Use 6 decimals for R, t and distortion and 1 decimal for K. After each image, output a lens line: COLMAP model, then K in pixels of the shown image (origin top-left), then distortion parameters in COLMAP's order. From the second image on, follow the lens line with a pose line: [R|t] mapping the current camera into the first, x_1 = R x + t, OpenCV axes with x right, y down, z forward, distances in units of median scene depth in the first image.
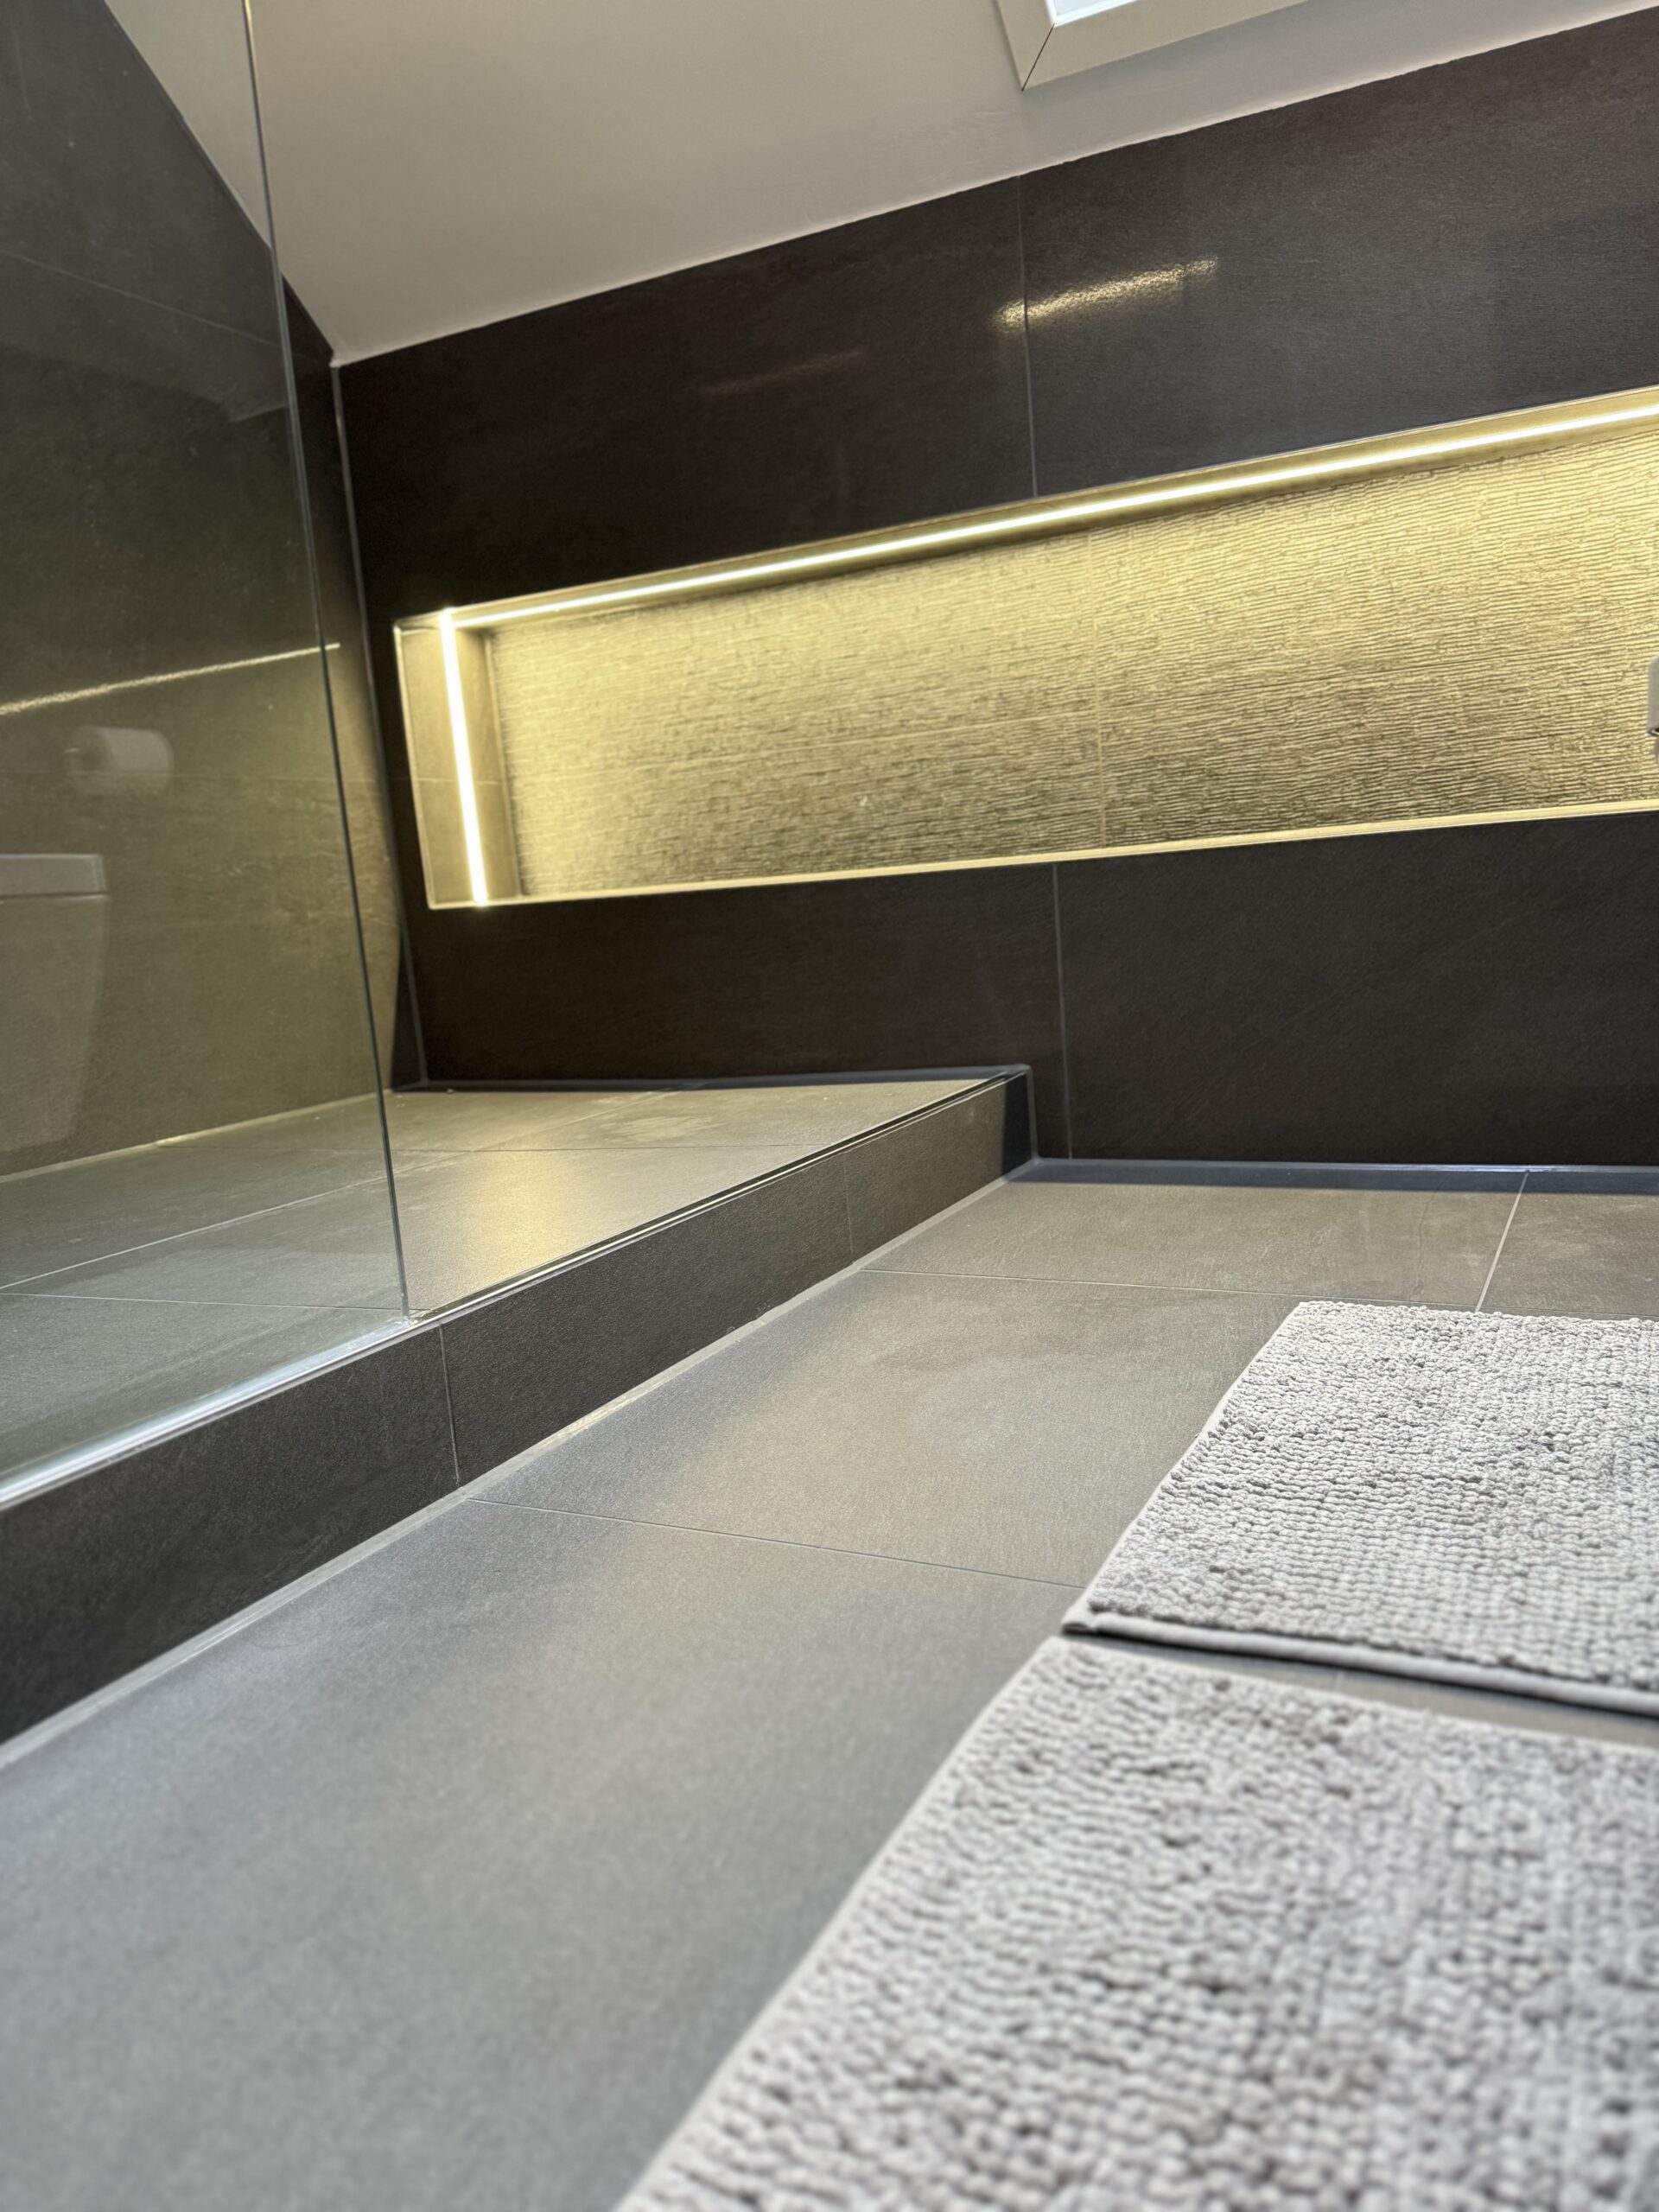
lens RADIAL K [[1607.7, 0, 833.7], [0, 1607.7, 1215.3], [0, 0, 1]] dist [-0.005621, -0.014297]
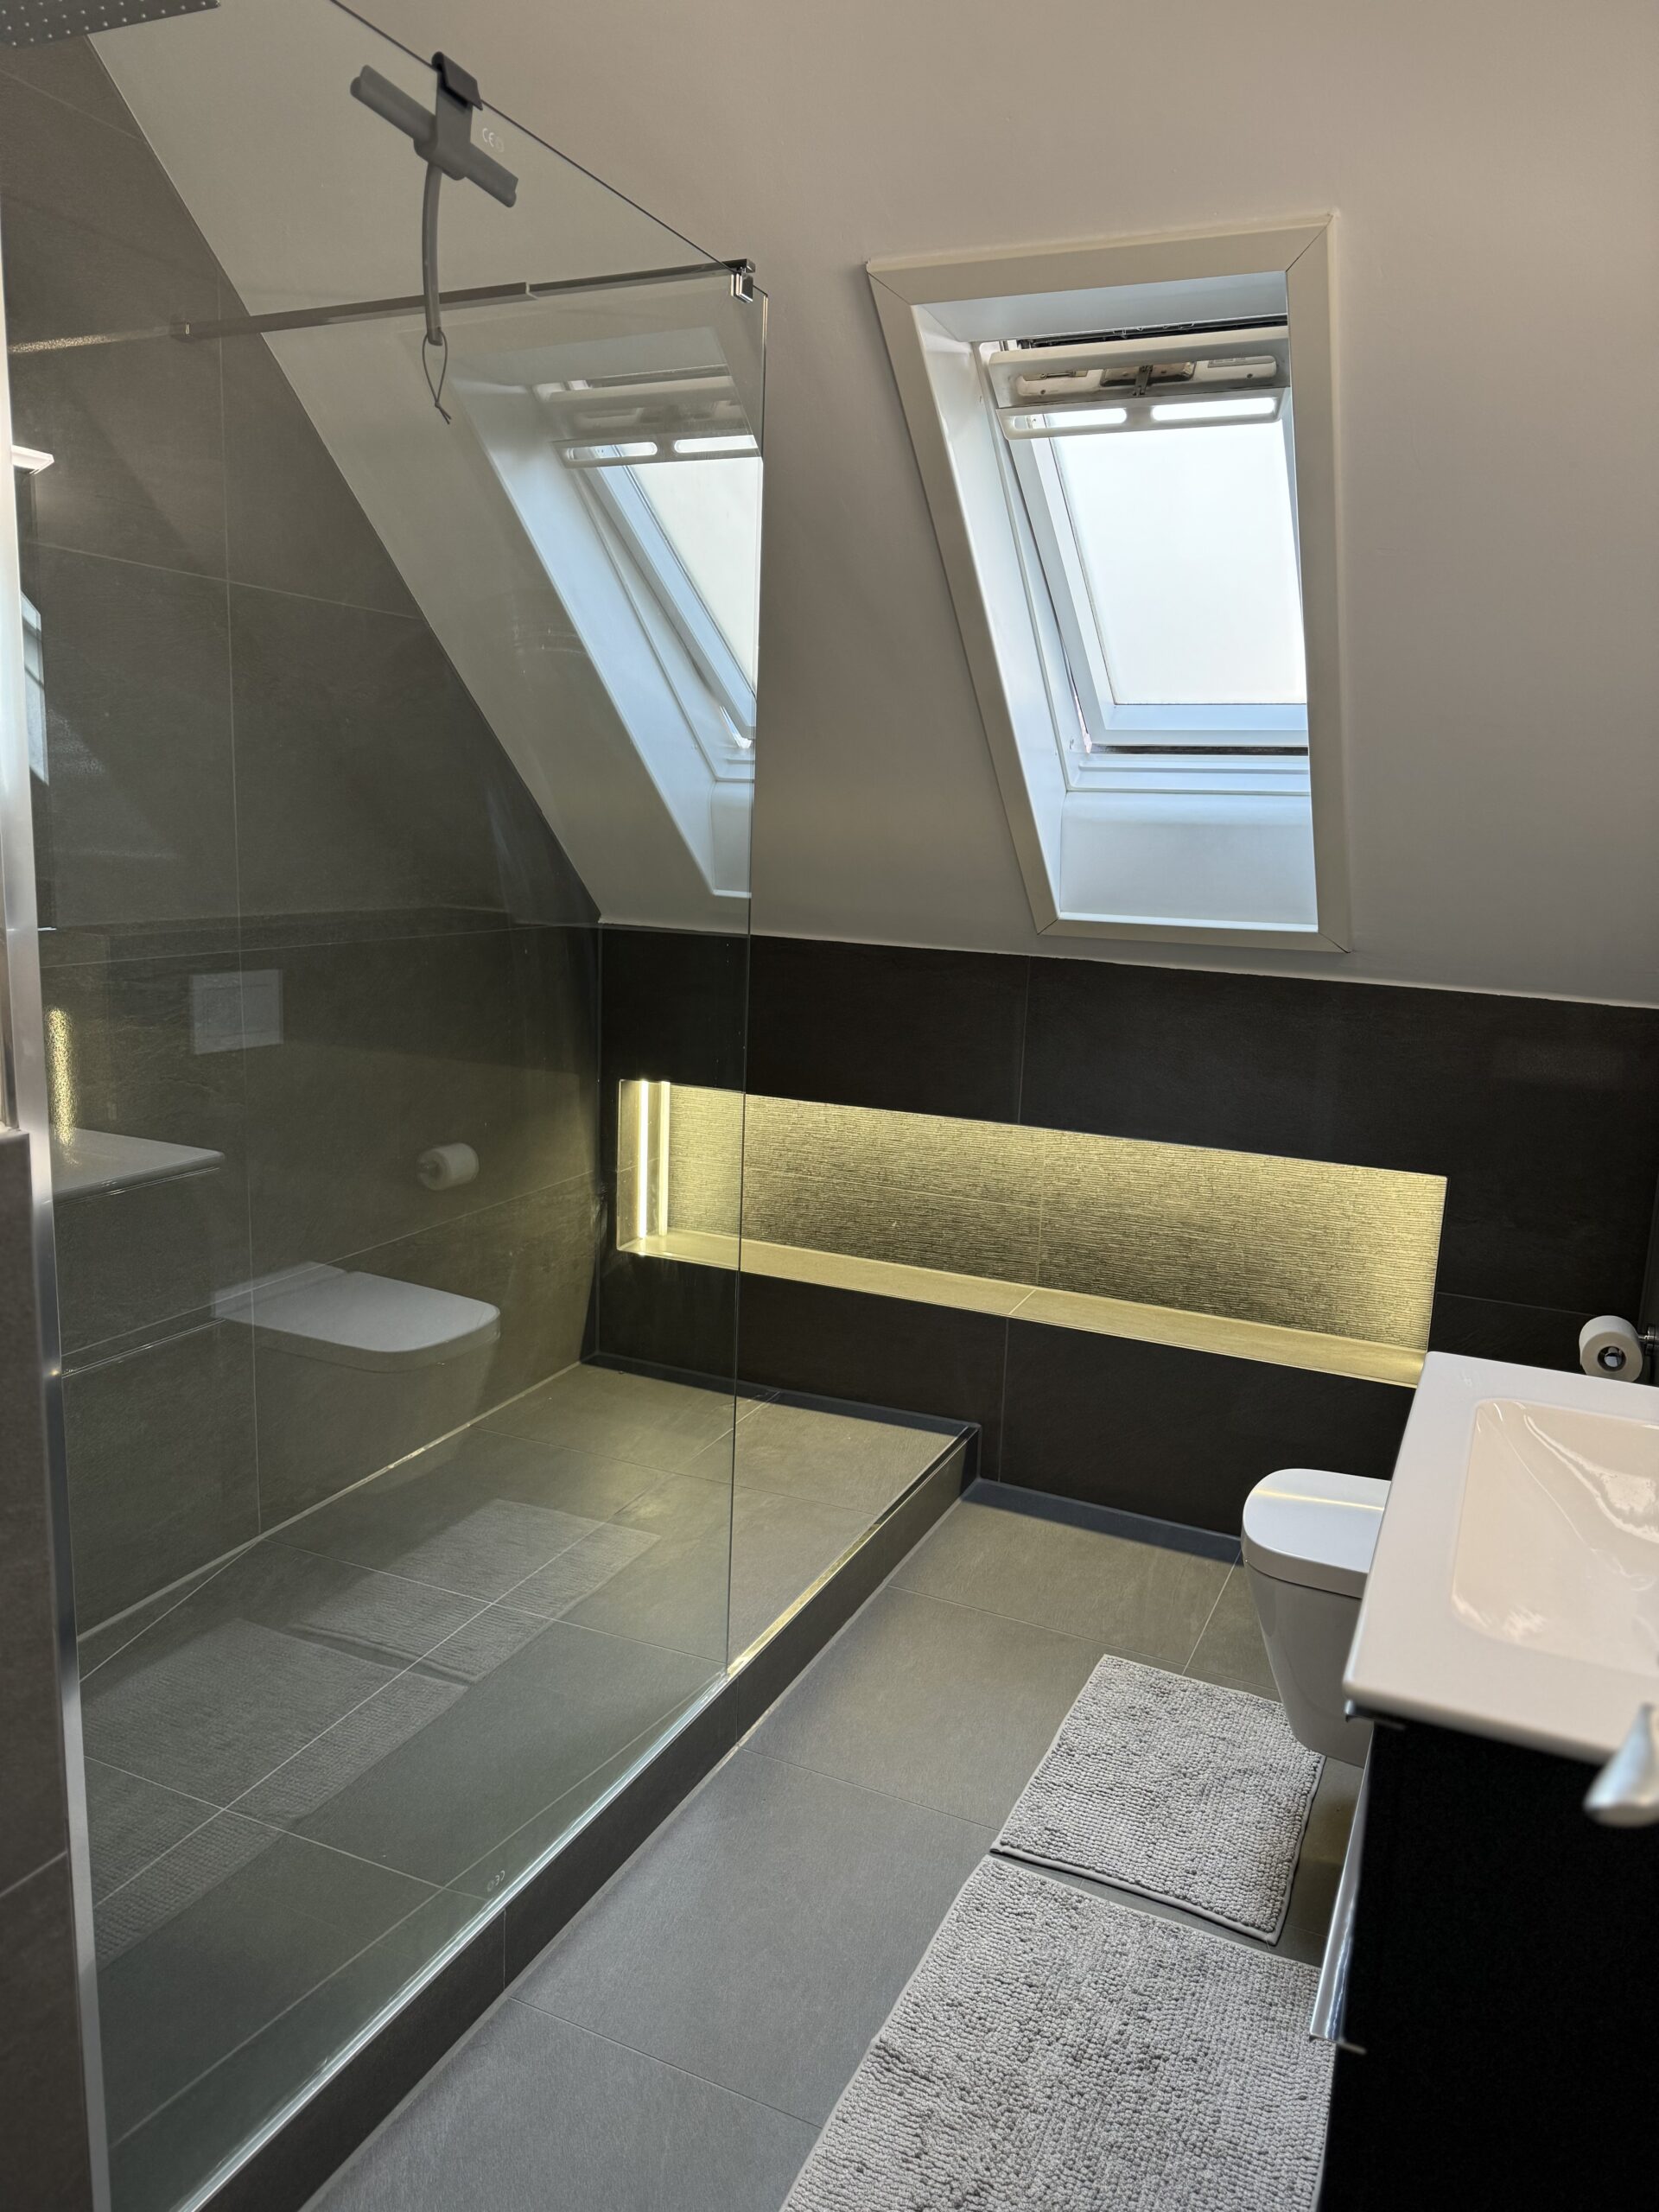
lens RADIAL K [[1607.7, 0, 826.9], [0, 1607.7, 1105.9], [0, 0, 1]] dist [-0.005621, -0.014297]
pose [[0.992424, 0.110501, 0.053704, -0.380450], [-0.108725, 0.993457, -0.034948, -0.791417], [-0.057215, 0.028844, 0.997945, -1.590436]]
